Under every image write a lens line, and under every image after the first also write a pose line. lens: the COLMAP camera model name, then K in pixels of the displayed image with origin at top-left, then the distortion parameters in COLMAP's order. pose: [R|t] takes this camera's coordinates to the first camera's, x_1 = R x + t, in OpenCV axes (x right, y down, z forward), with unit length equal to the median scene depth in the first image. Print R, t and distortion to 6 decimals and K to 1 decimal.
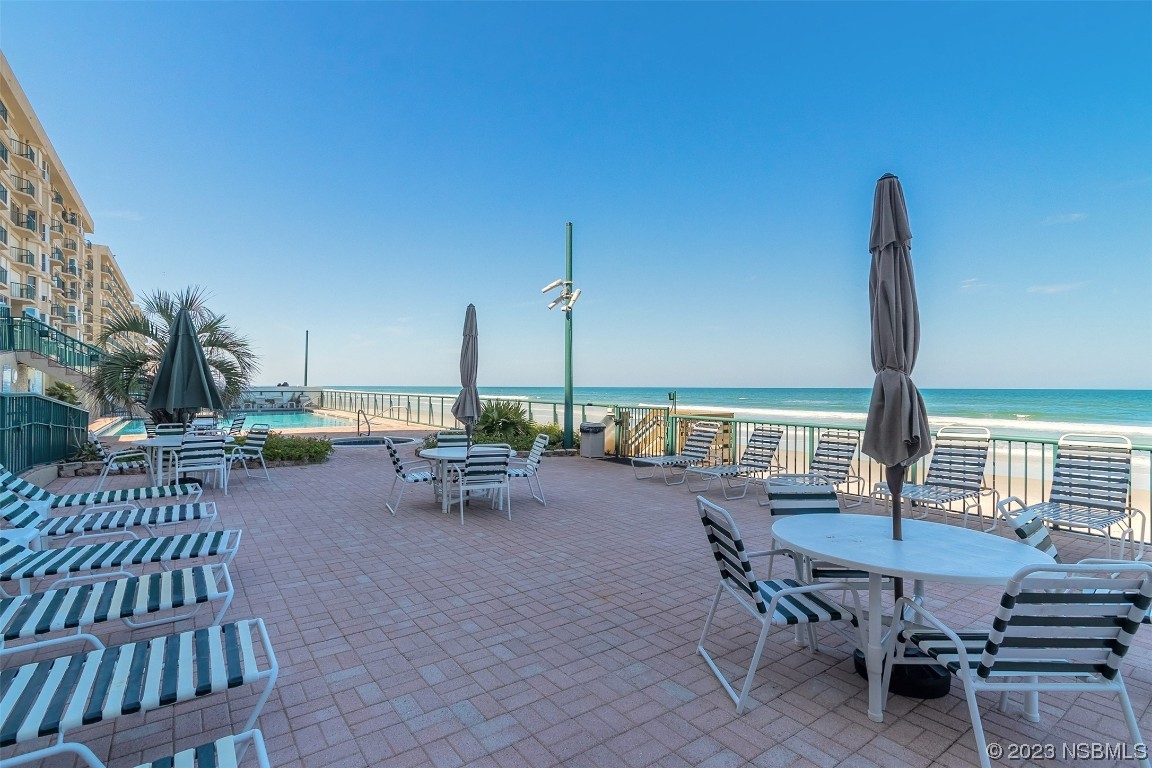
lens RADIAL K [[515.8, 0, 568.6], [0, 515.8, 382.9], [0, 0, 1]] dist [0.000721, -0.000093]
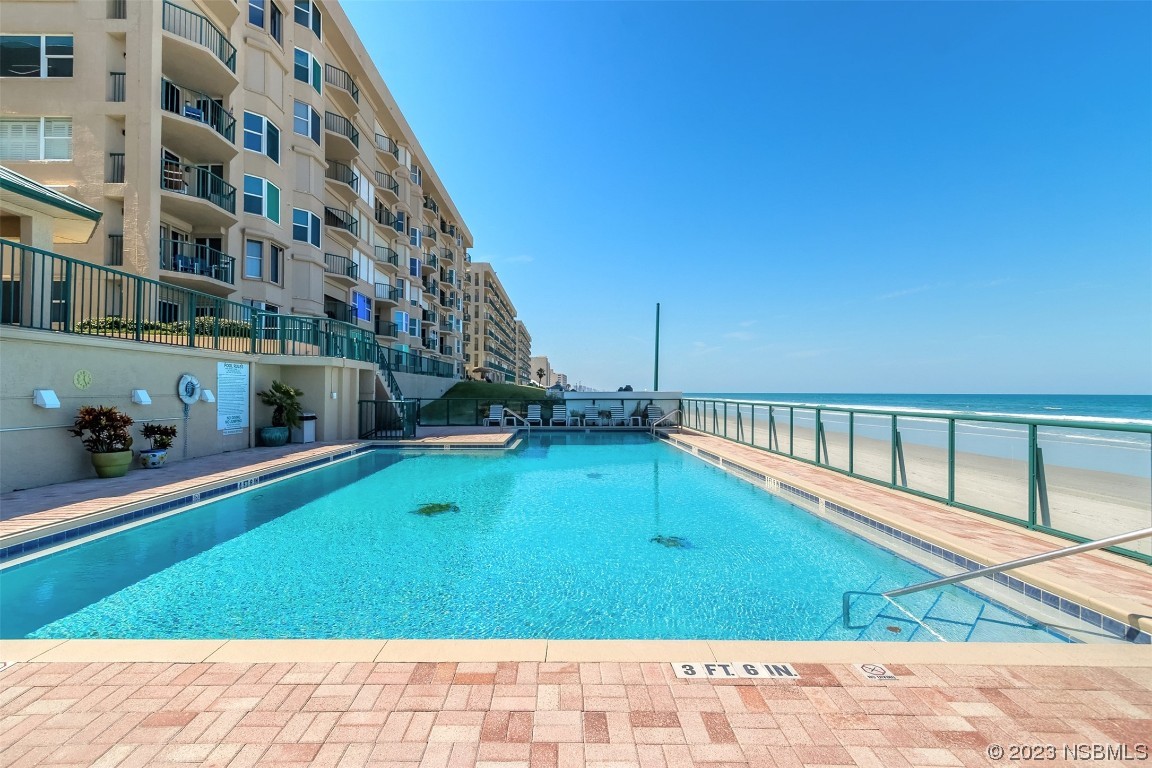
lens RADIAL K [[515.8, 0, 568.6], [0, 515.8, 382.9], [0, 0, 1]] dist [0.000721, -0.000093]
pose [[0.802500, -0.013974, -0.596488, -0.207523], [0.006271, 0.999868, -0.014989, 0.005148], [0.596619, 0.008288, 0.802482, 0.407790]]
